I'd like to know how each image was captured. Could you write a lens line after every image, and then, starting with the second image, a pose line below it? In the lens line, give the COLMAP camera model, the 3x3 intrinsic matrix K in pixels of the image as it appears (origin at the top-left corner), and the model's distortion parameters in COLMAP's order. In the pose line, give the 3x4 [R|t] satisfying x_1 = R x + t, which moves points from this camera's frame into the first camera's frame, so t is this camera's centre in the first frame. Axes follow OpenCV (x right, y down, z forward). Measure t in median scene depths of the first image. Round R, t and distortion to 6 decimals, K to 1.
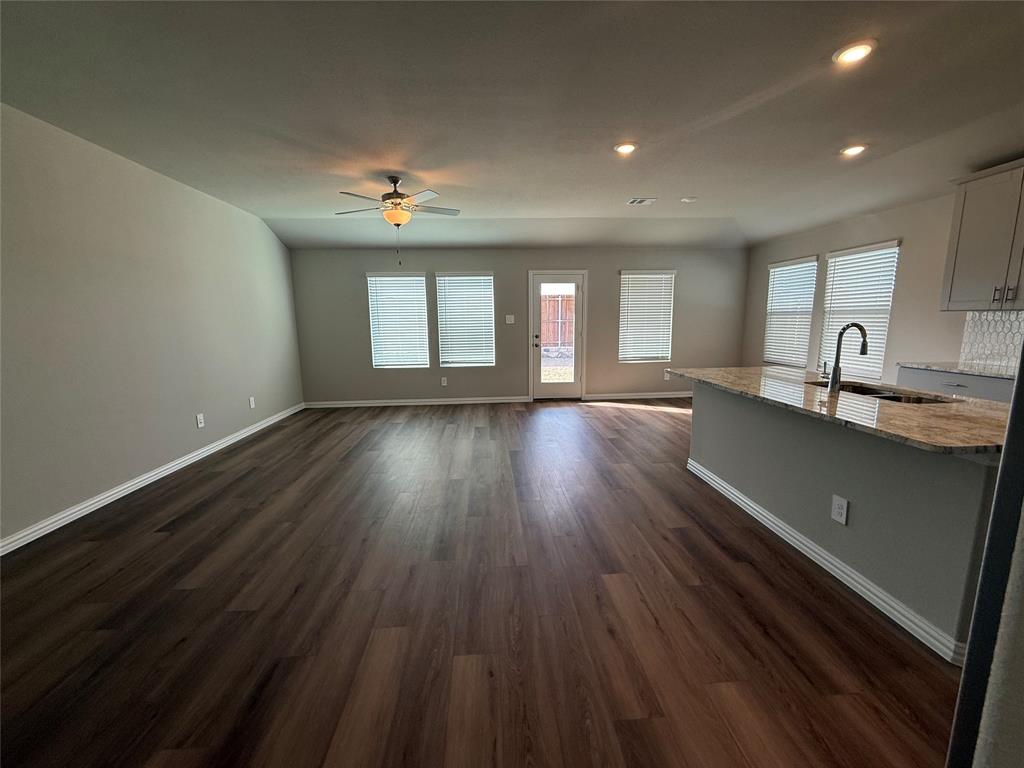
lens RADIAL K [[409.0, 0, 511.7], [0, 409.0, 383.1], [0, 0, 1]] dist [-0.000419, 0.000386]
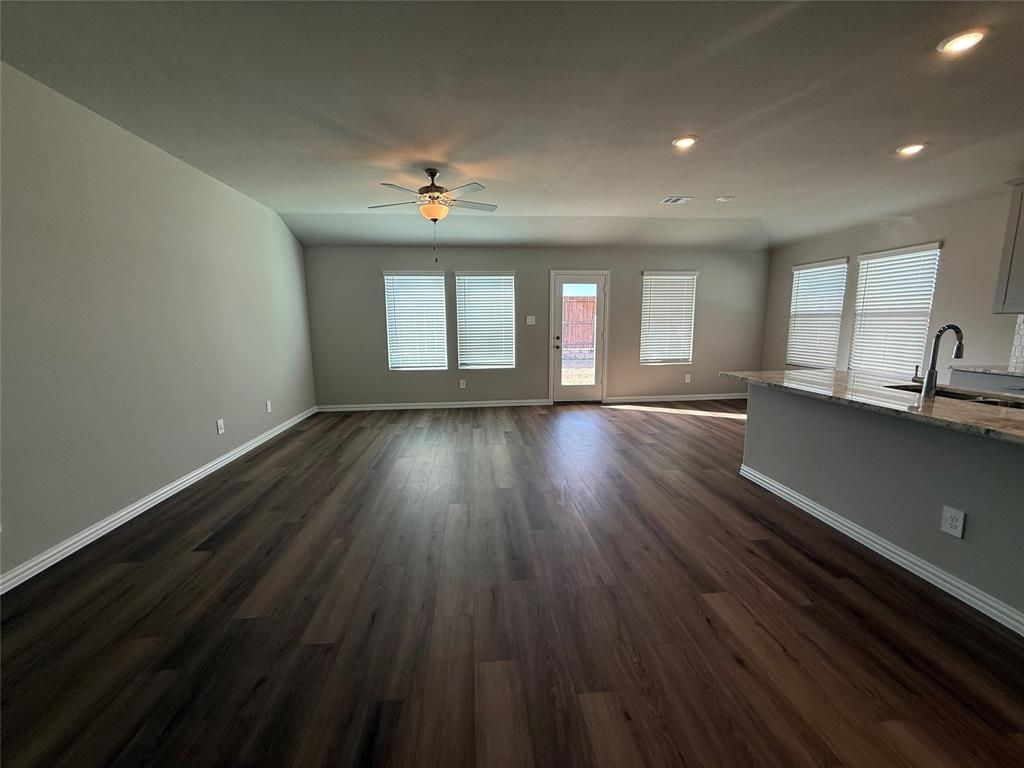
lens RADIAL K [[409.0, 0, 511.6], [0, 409.0, 383.1], [0, 0, 1]] dist [-0.000419, 0.000386]
pose [[0.999510, 0.000526, 0.031289, -0.132635], [-0.000399, 0.999992, -0.004064, -0.003941], [-0.031291, 0.004049, 0.999502, 0.046189]]
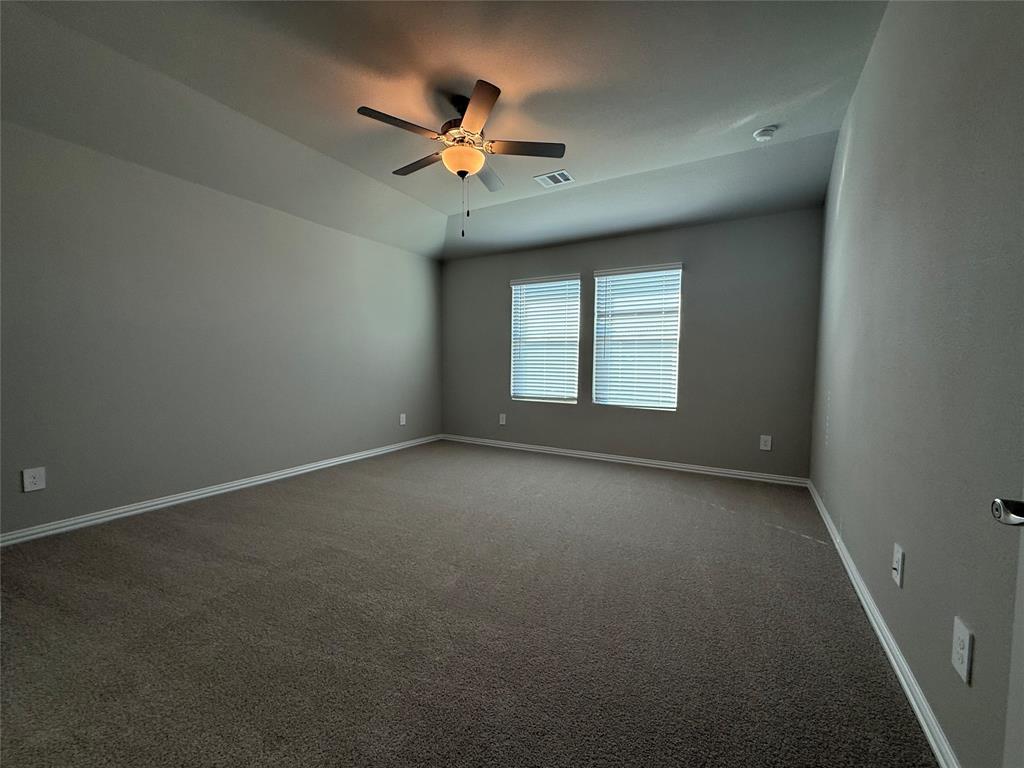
lens RADIAL K [[409.0, 0, 493.8], [0, 409.0, 397.0], [0, 0, 1]] dist [-0.000419, 0.000386]
pose [[0.804822, 0.076630, -0.588549, 0.172390], [-0.112839, 0.993299, -0.024975, -0.027680], [0.582691, 0.086512, 0.808076, 0.550139]]
